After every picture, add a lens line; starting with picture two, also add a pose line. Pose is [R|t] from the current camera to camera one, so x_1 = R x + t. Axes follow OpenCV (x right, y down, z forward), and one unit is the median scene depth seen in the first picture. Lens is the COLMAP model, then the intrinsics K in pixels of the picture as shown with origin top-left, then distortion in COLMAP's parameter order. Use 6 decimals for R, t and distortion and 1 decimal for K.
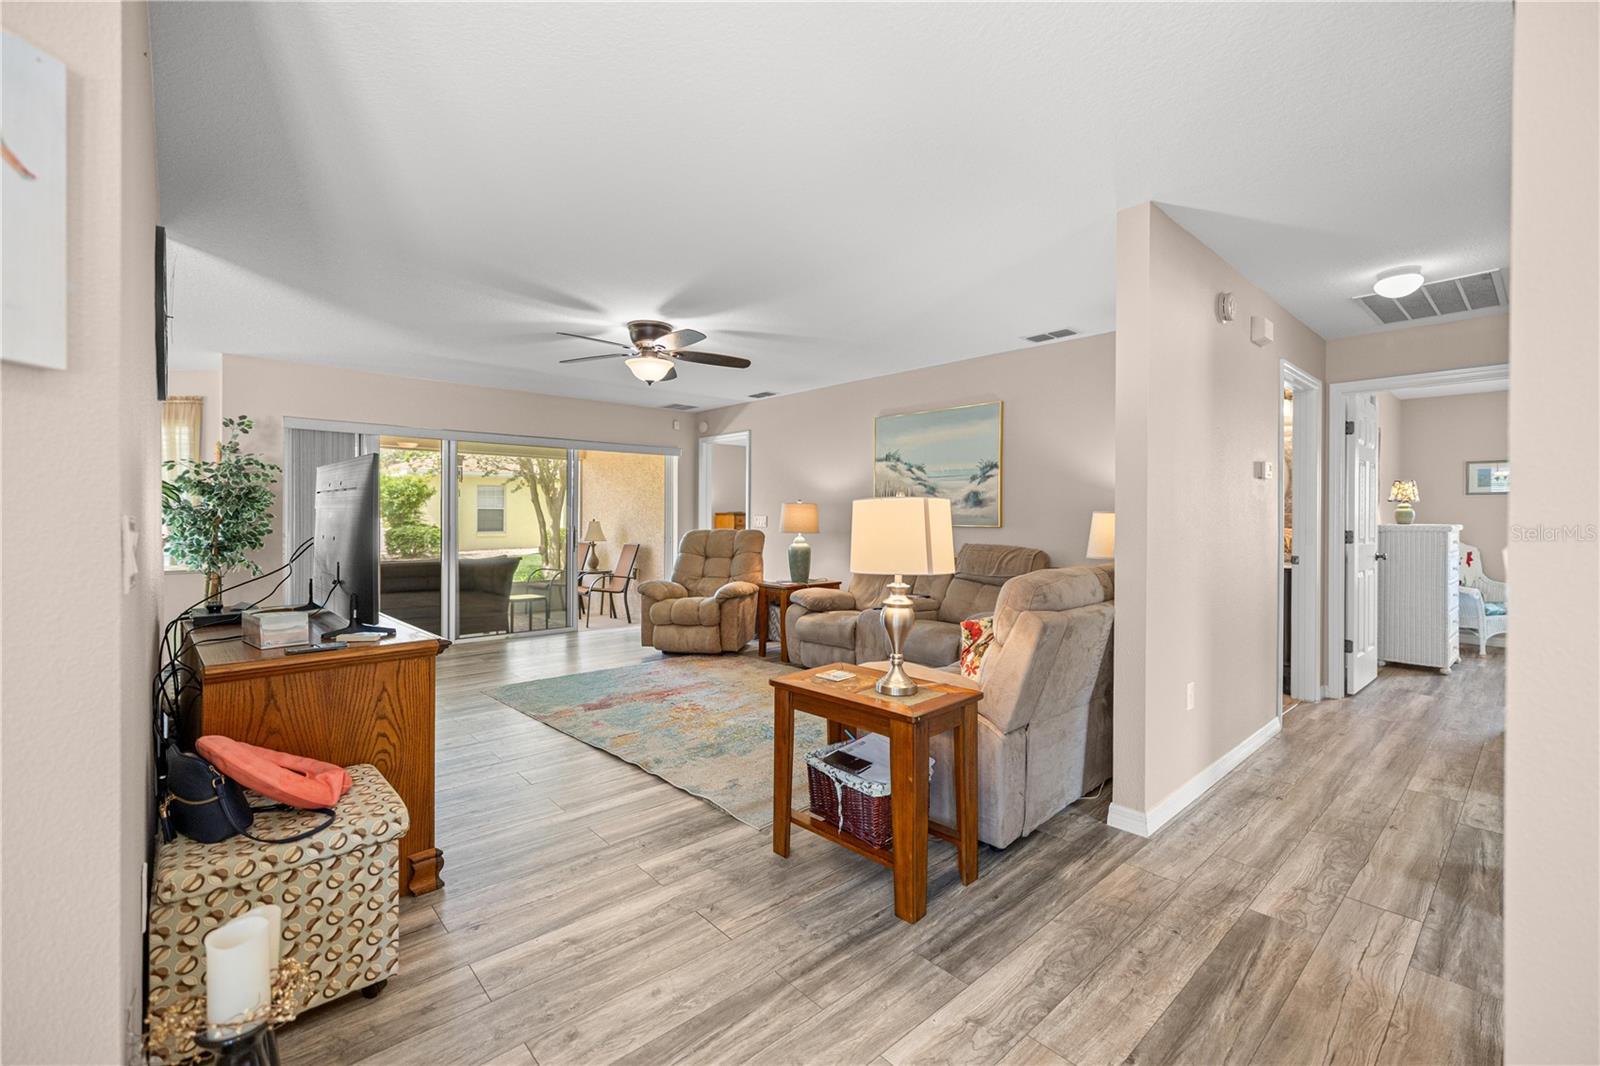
lens RADIAL K [[701.6, 0, 800.0], [0, 701.6, 533.0], [0, 0, 1]] dist [0.091744, 0.000043]
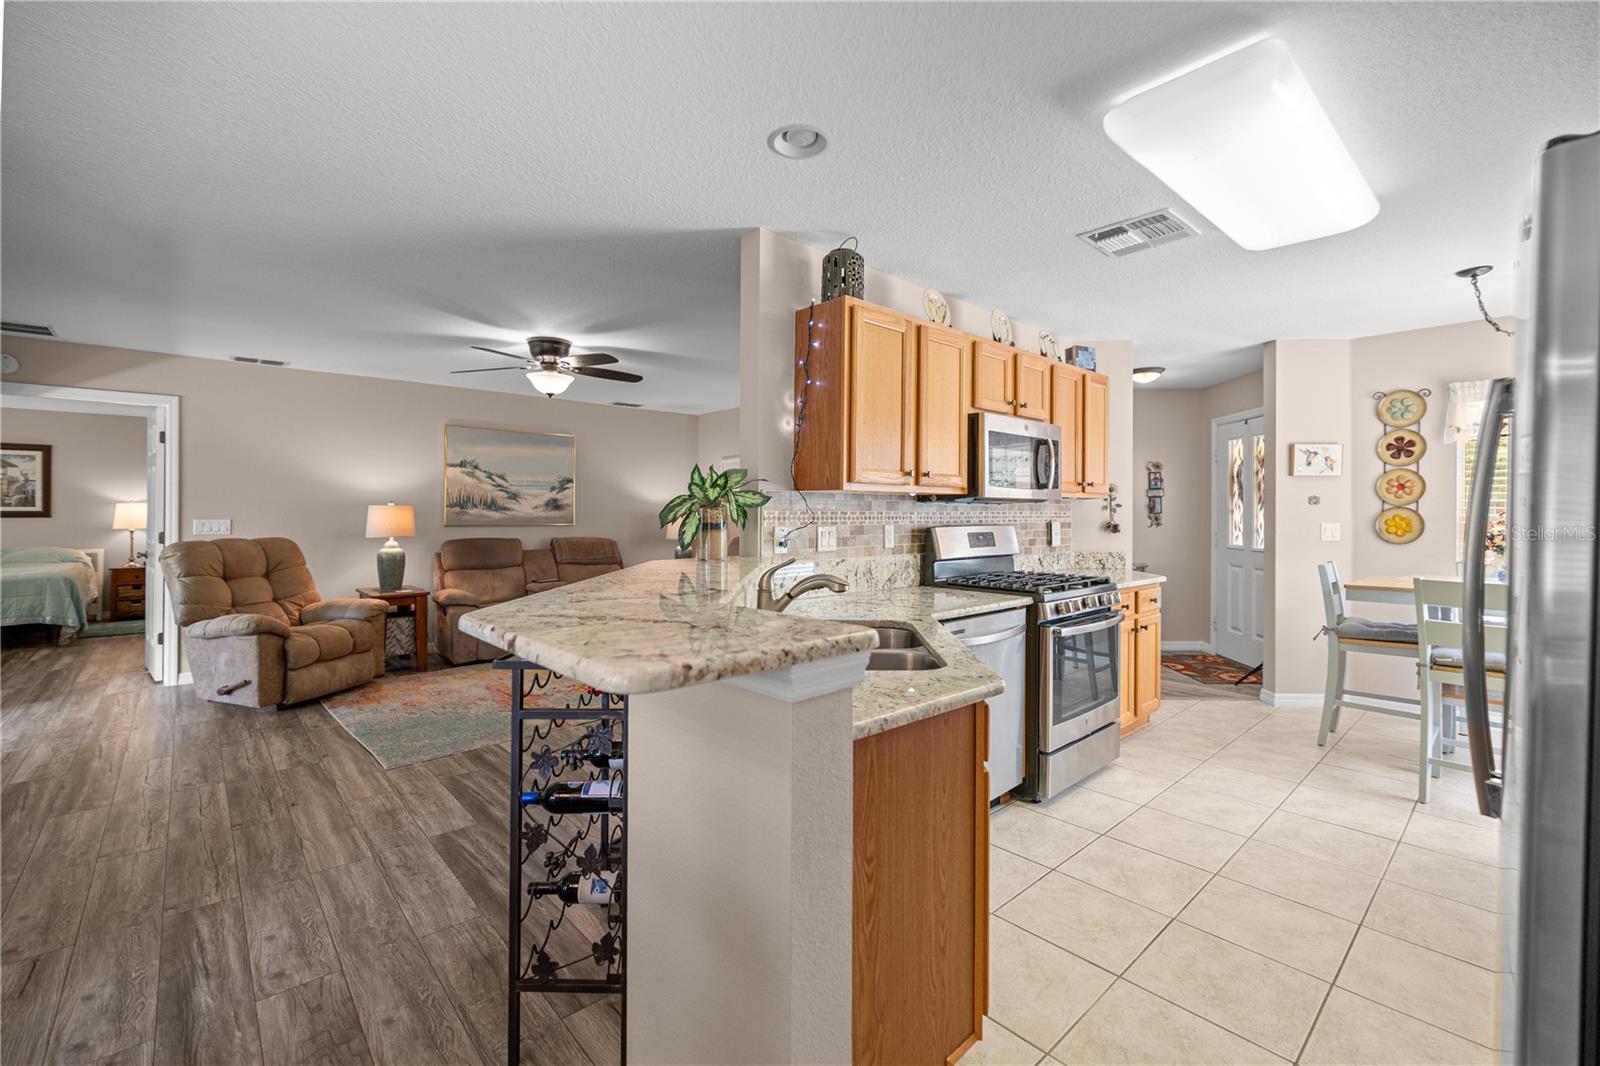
lens RADIAL K [[679.3, 0, 799.0], [0, 679.3, 513.6], [0, 0, 1]] dist [0.000385, 0.000047]
pose [[0.014576, -0.007426, 0.999866, -1.021790], [0.019138, 0.999791, 0.007146, -0.031233], [-0.999711, 0.019031, 0.014715, 0.520977]]
